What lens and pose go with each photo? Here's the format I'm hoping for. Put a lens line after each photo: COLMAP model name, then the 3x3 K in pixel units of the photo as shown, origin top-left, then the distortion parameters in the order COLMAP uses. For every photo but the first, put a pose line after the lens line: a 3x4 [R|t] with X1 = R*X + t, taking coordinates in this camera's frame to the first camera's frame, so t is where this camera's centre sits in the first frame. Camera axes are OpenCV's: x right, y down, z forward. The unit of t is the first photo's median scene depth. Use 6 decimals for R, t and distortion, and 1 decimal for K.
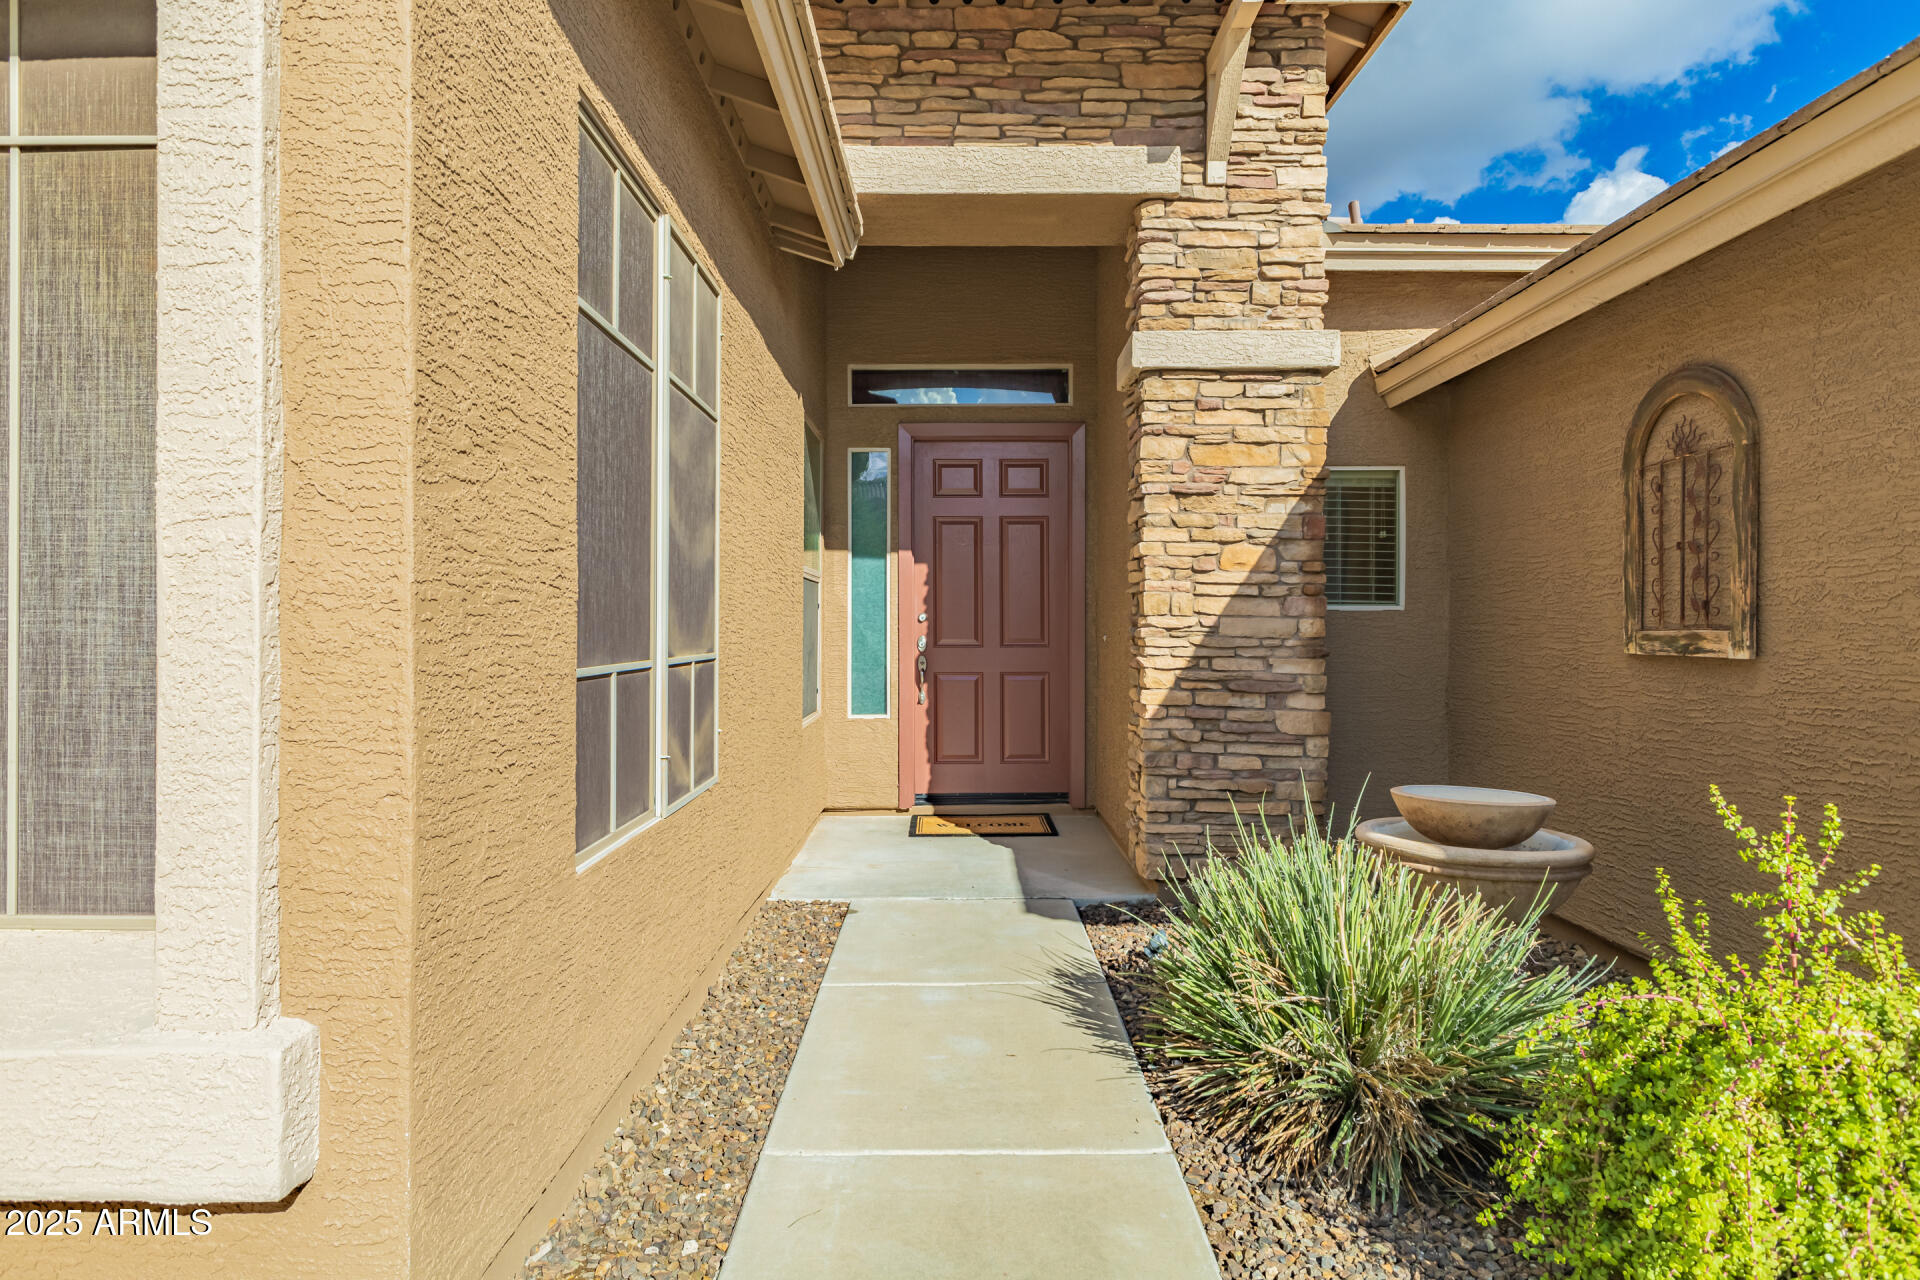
lens RADIAL K [[1085.9, 0, 960.5], [0, 1085.9, 630.0], [0, 0, 1]] dist [0.000191, -0.000437]
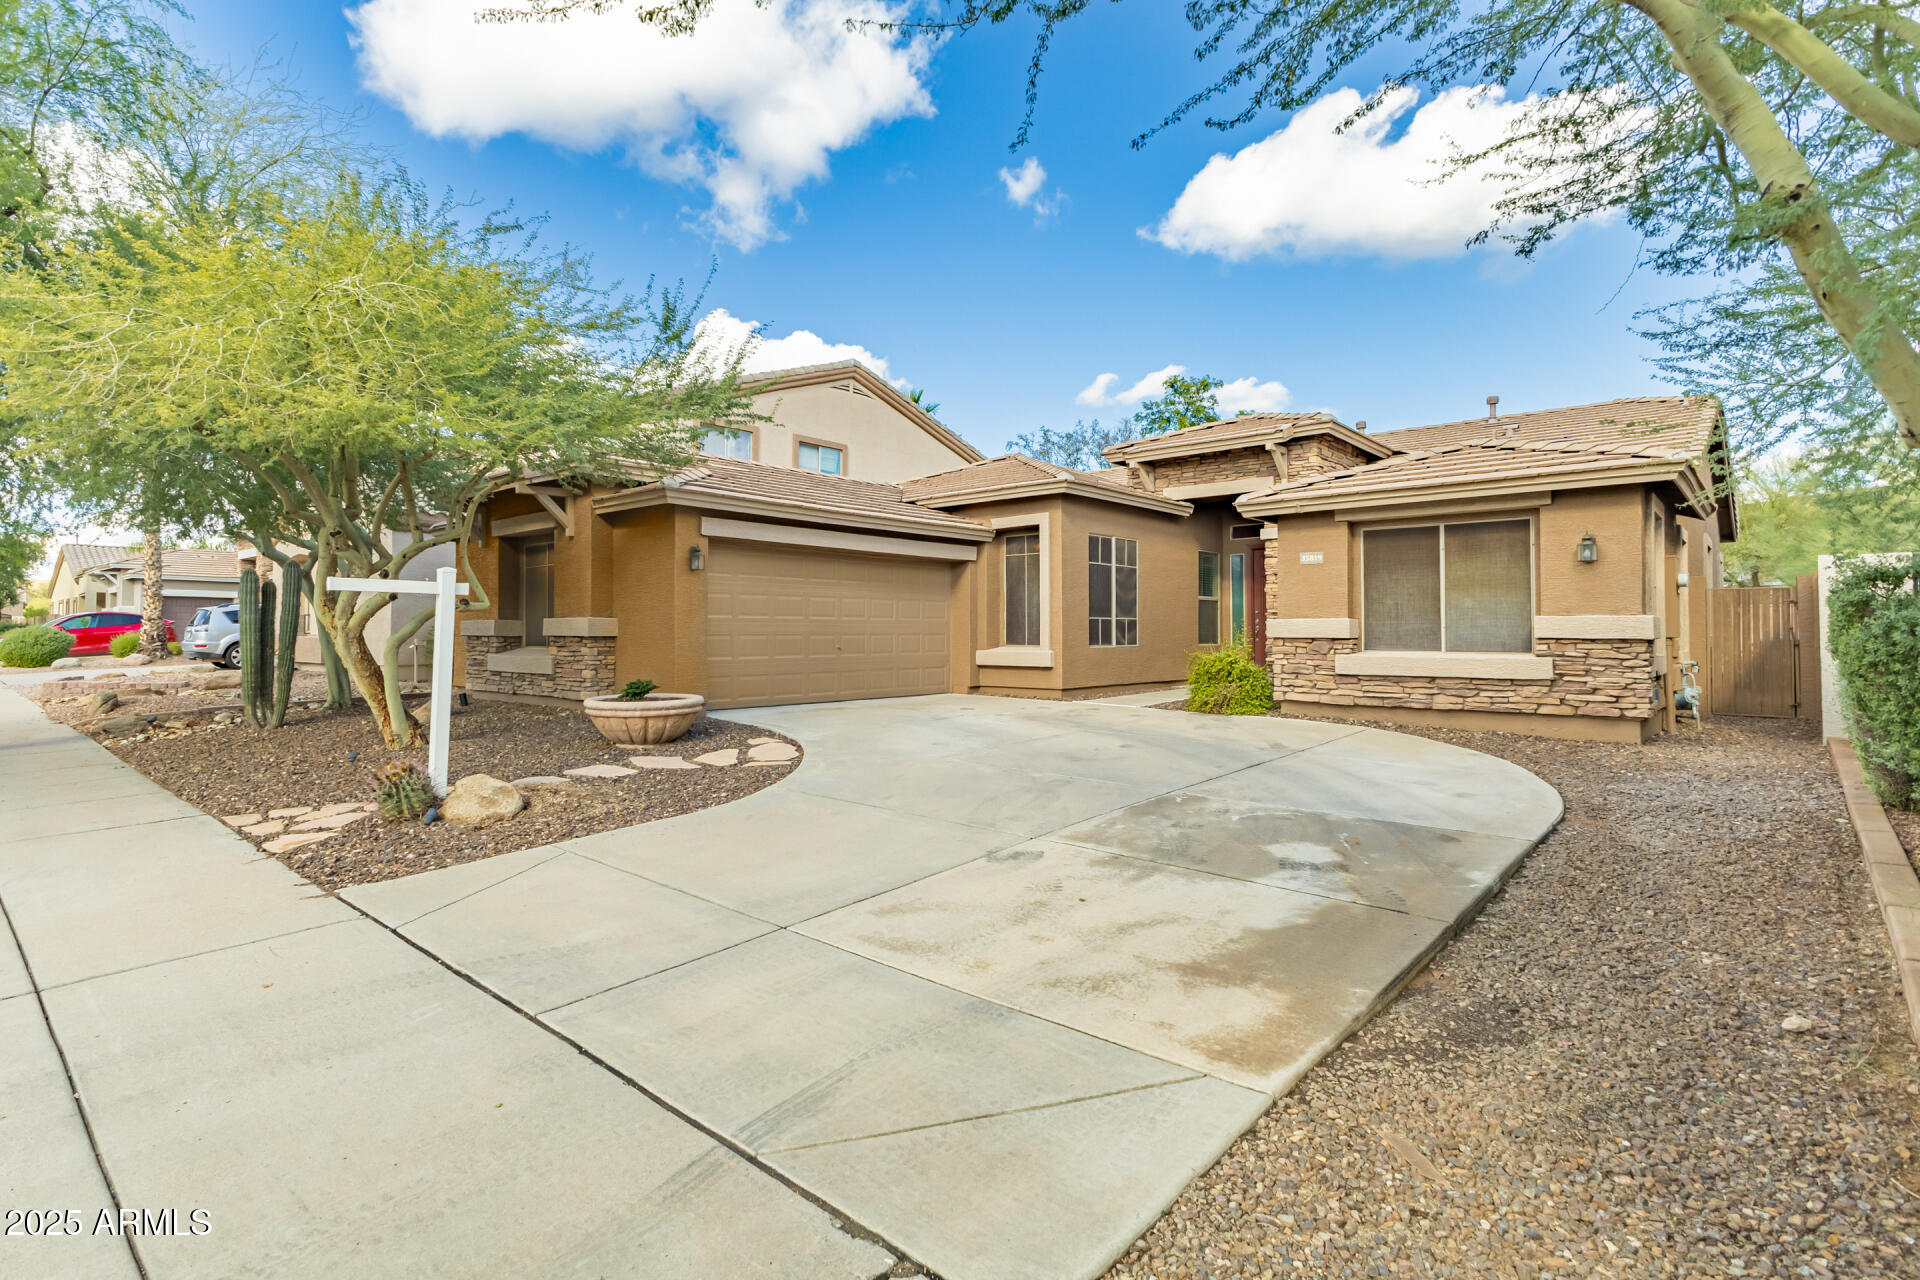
lens RADIAL K [[901.1, 0, 960.0], [0, 901.1, 640.0], [0, 0, 1]] dist [-0.000581, -0.000034]
pose [[0.758494, 0.004773, -0.651663, 1.318099], [-0.002592, 0.999987, 0.004308, 0.075585], [0.651675, -0.001579, 0.758496, -1.848905]]
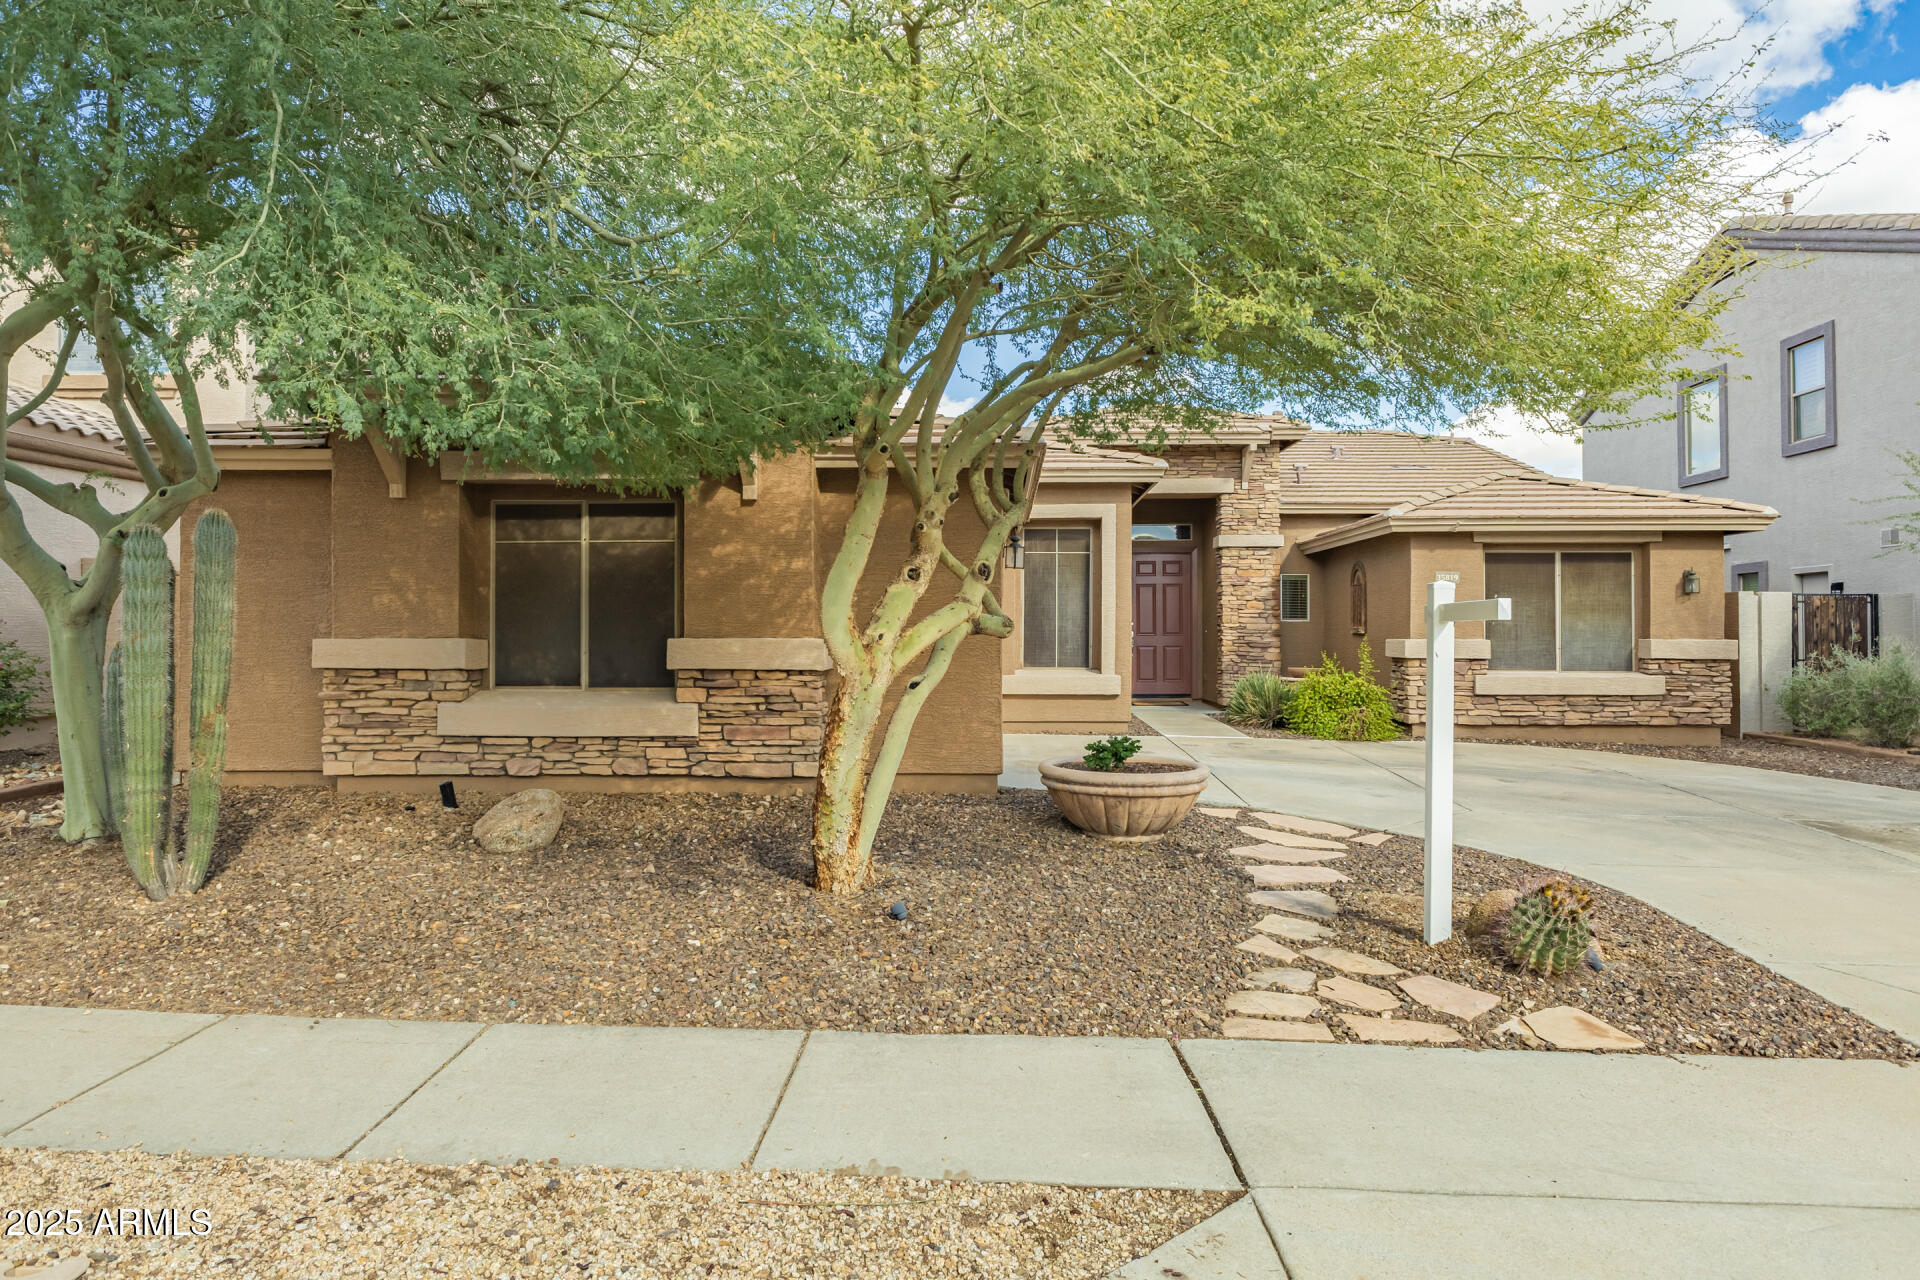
lens RADIAL K [[1150.5, 0, 950.0], [0, 1150.5, 626.6], [0, 0, 1]] dist [0.005013, 0.001464]
pose [[0.998361, 0.000617, -0.057229, -0.440807], [-0.001154, 0.999956, -0.009342, 0.029674], [0.057221, 0.009393, 0.998317, -2.444881]]
